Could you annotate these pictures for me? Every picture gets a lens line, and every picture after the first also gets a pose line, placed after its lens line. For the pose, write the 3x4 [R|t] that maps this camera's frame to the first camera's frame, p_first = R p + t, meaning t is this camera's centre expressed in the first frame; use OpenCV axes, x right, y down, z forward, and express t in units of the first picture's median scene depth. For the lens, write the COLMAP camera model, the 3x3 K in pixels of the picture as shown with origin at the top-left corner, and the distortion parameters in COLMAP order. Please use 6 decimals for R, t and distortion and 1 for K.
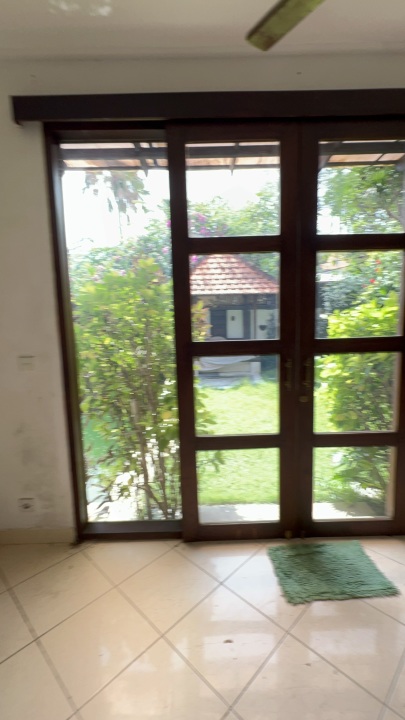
lens RADIAL K [[331.0, 0, 201.1], [0, 331.0, 357.6], [0, 0, 1]] dist [-0.002332, 0.000847]
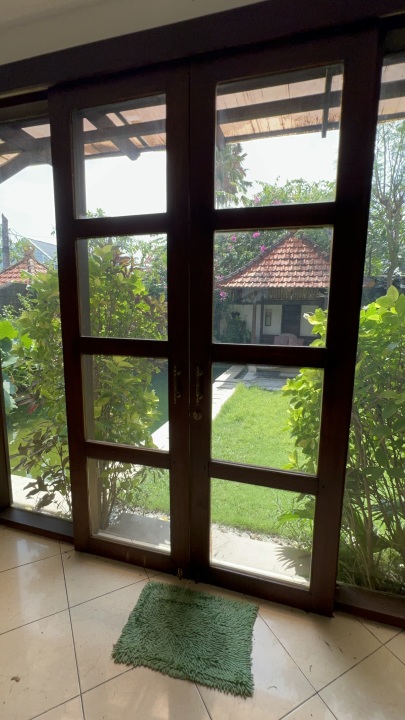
lens RADIAL K [[331.0, 0, 201.1], [0, 331.0, 357.6], [0, 0, 1]] dist [-0.002332, 0.000847]
pose [[0.952885, 0.083938, -0.291487, 0.339129], [-0.077630, 0.996431, 0.033162, -0.028177], [0.293230, -0.008971, 0.956000, 0.142635]]
